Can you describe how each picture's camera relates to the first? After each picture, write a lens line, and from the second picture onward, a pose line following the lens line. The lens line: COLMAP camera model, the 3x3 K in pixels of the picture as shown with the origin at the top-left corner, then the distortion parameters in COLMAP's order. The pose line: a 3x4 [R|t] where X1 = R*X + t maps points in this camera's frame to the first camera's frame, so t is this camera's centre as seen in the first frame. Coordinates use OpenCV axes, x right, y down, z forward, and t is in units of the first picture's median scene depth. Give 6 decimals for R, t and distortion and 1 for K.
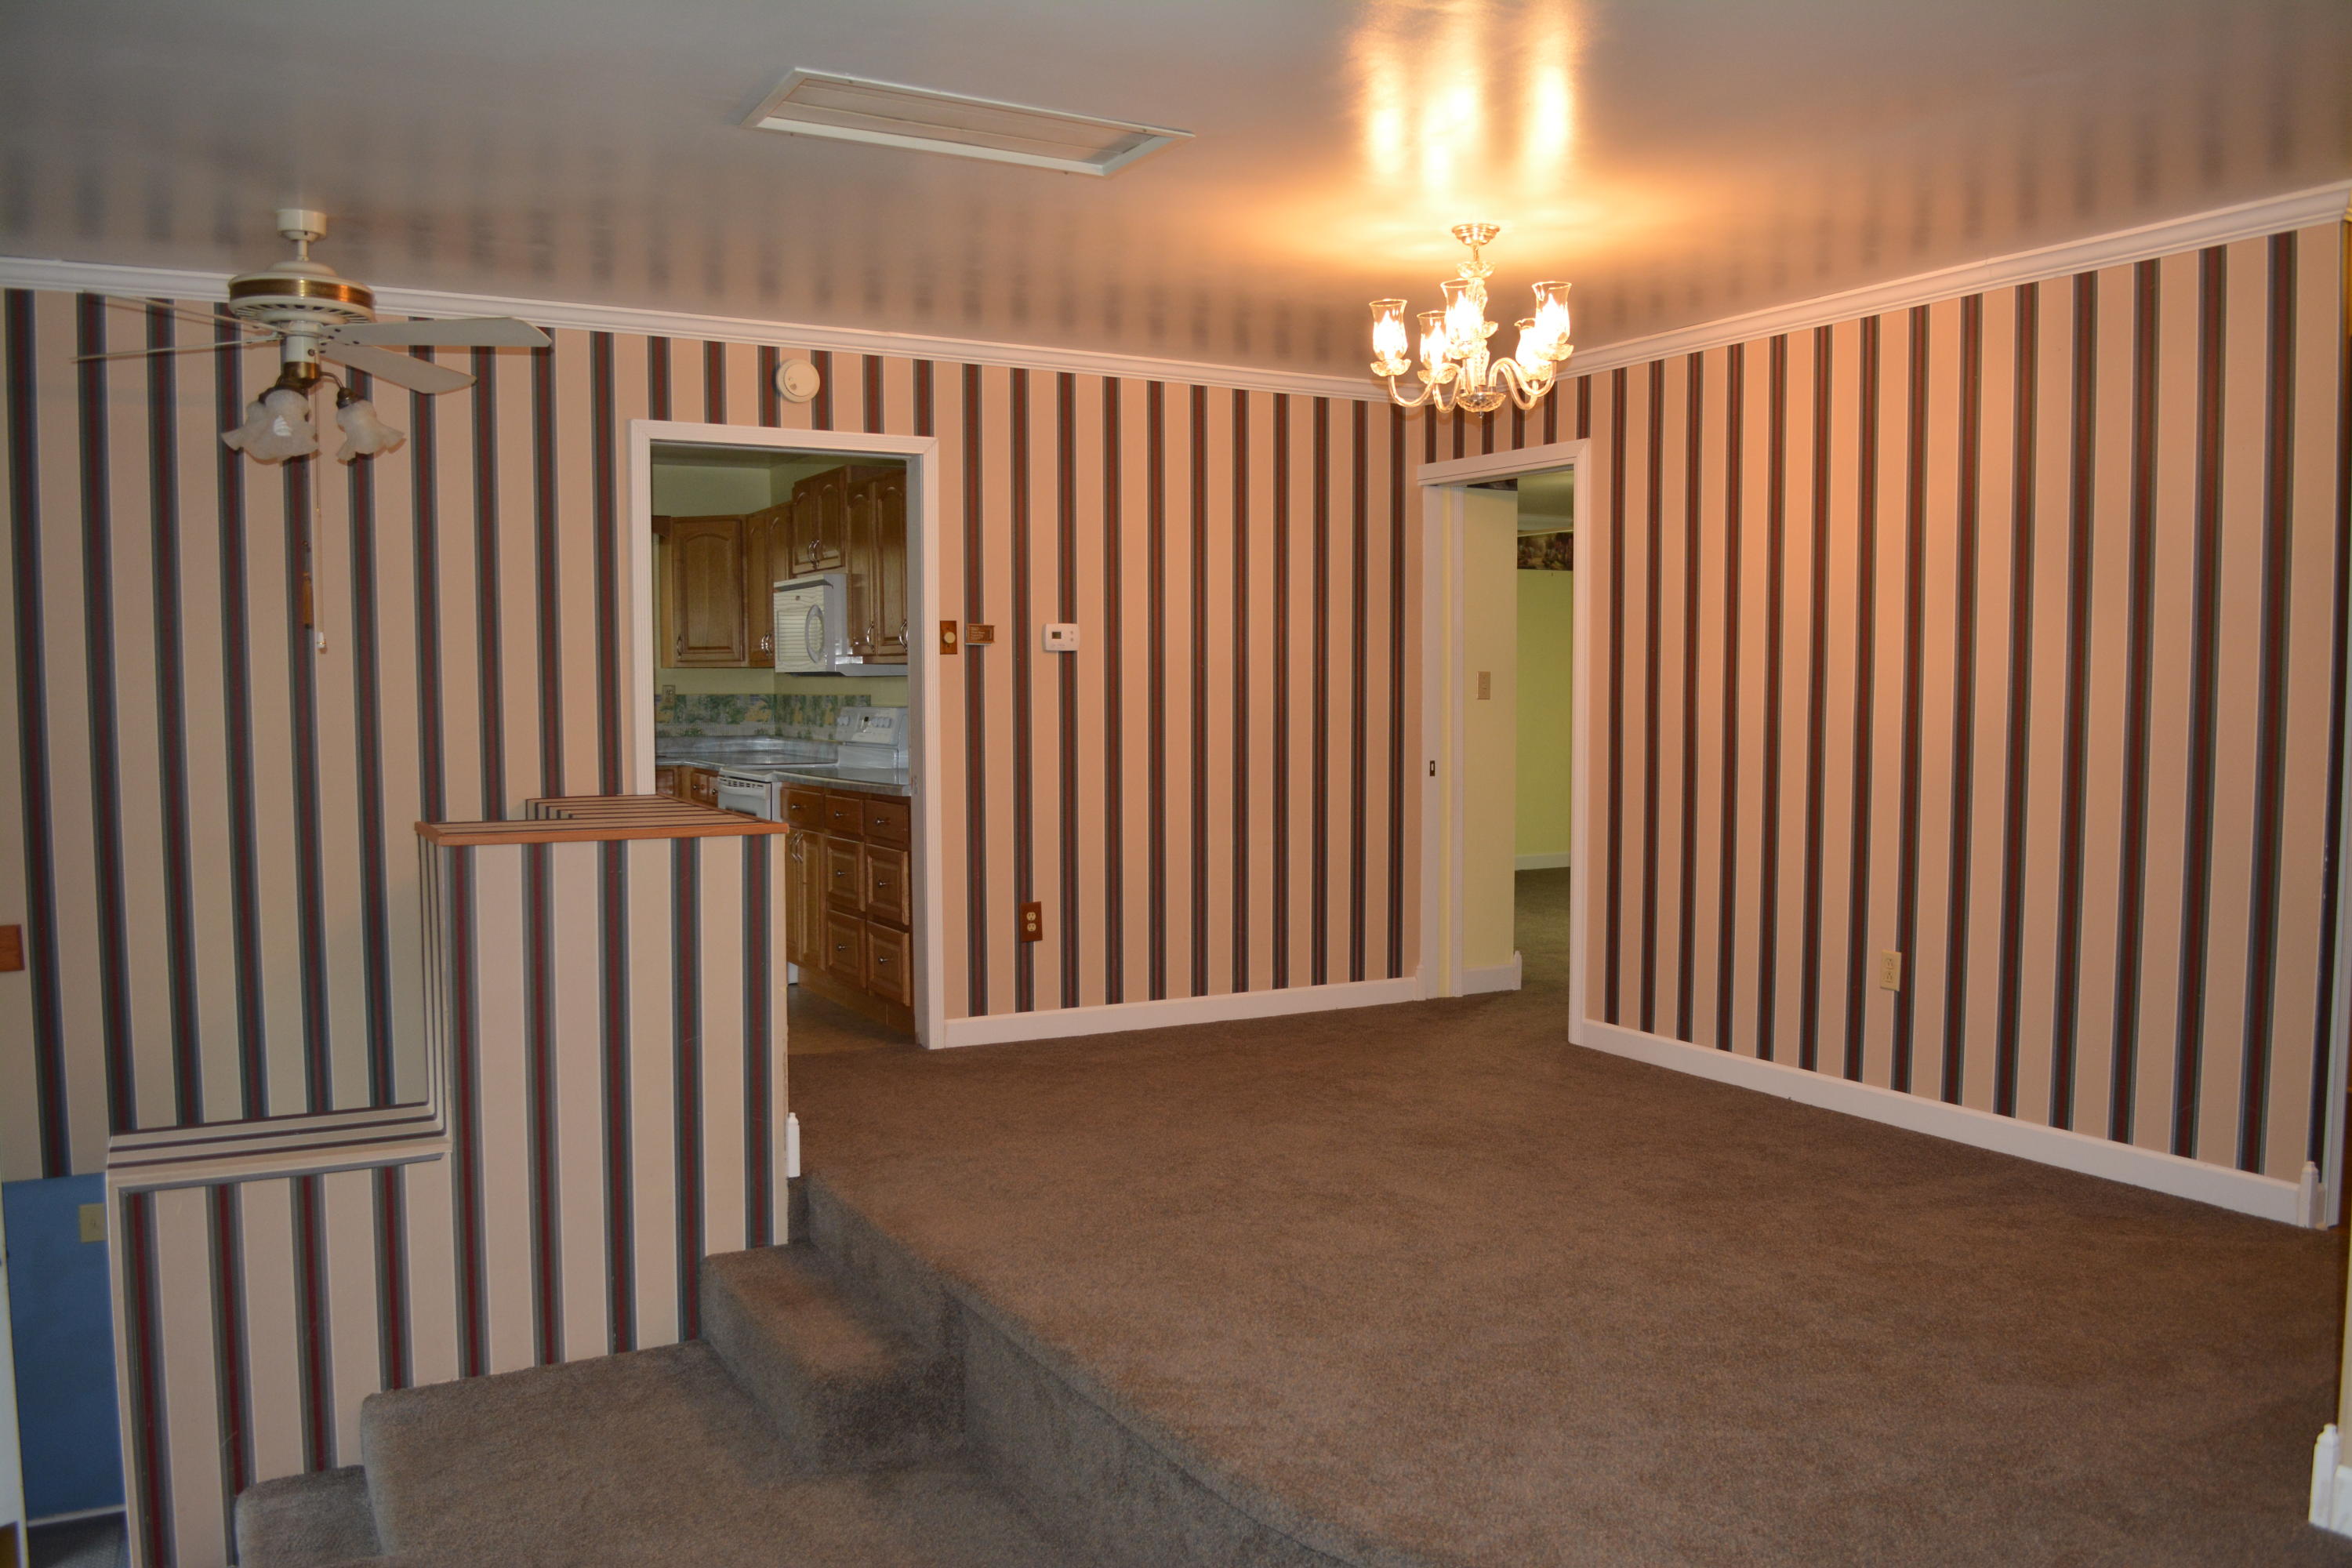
lens RADIAL K [[1842.4, 0, 1179.7], [0, 1842.4, 772.6], [0, 0, 1]] dist [-0.084709, 0.015614]
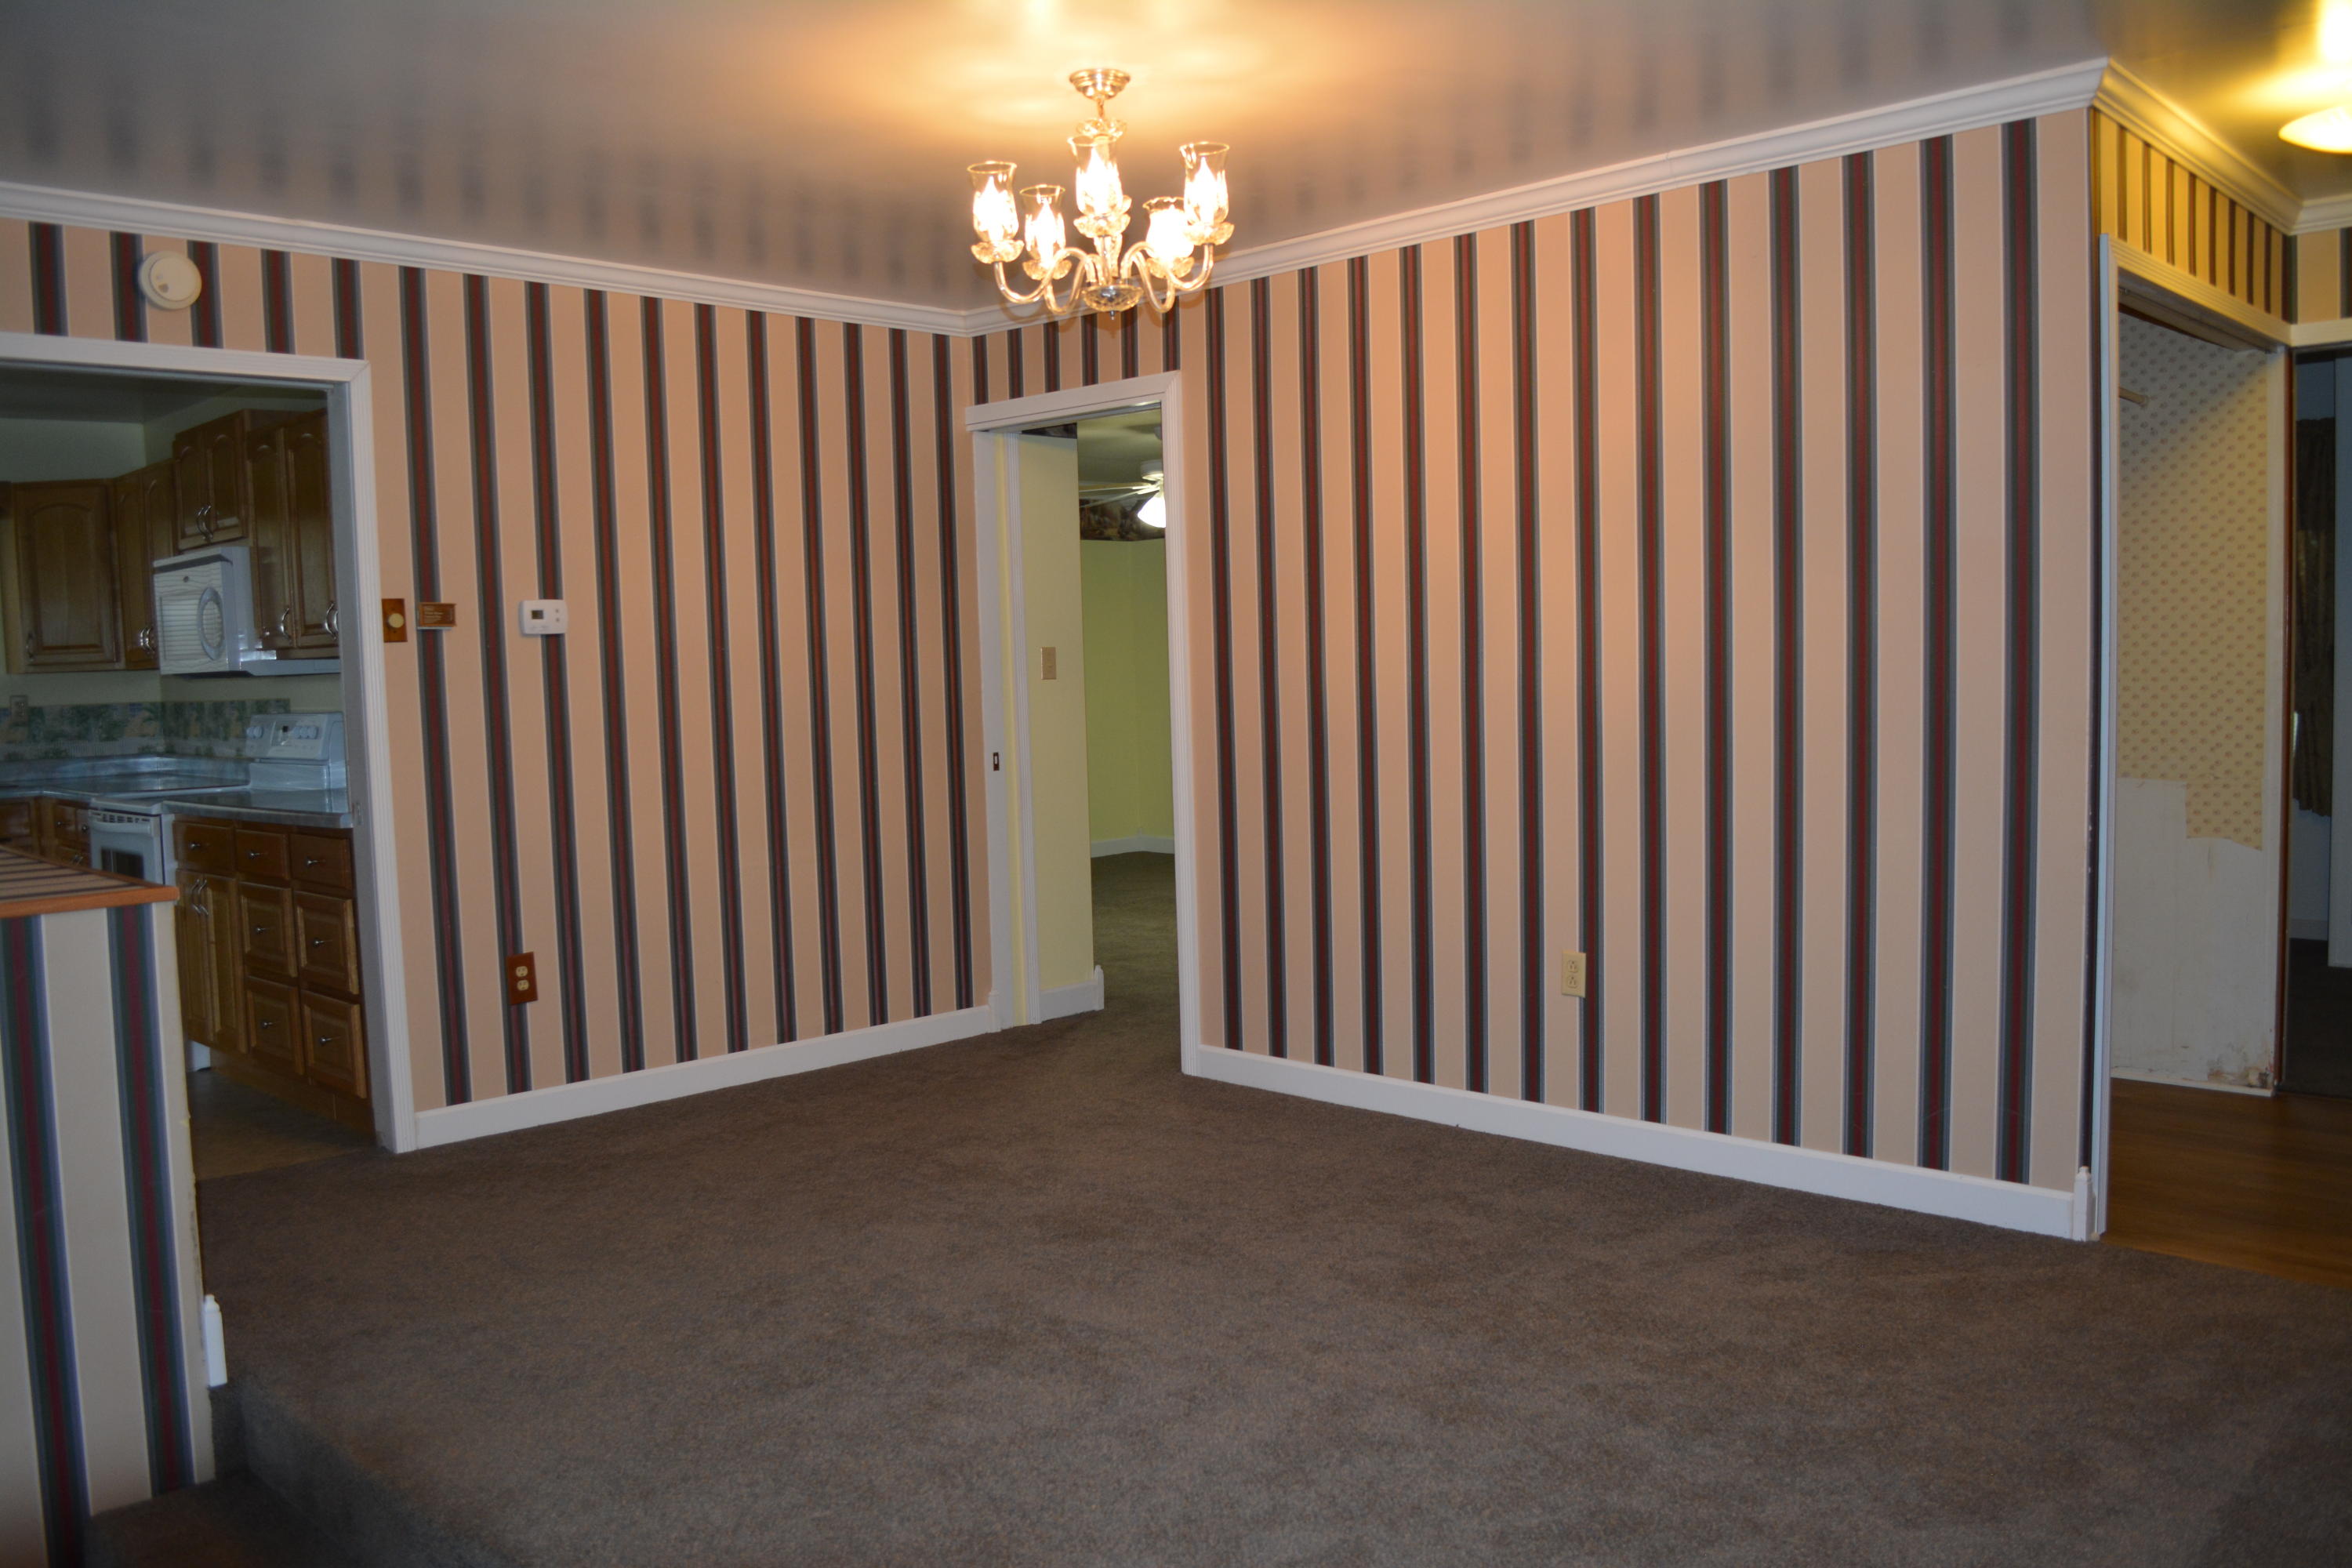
lens RADIAL K [[1842.4, 0, 1178.5], [0, 1842.4, 789.5], [0, 0, 1]] dist [-0.084709, 0.015614]
pose [[0.956984, -0.046664, 0.286364, -0.034986], [0.041534, 0.998850, 0.023963, -0.007864], [-0.287153, -0.011039, 0.957821, 0.193166]]
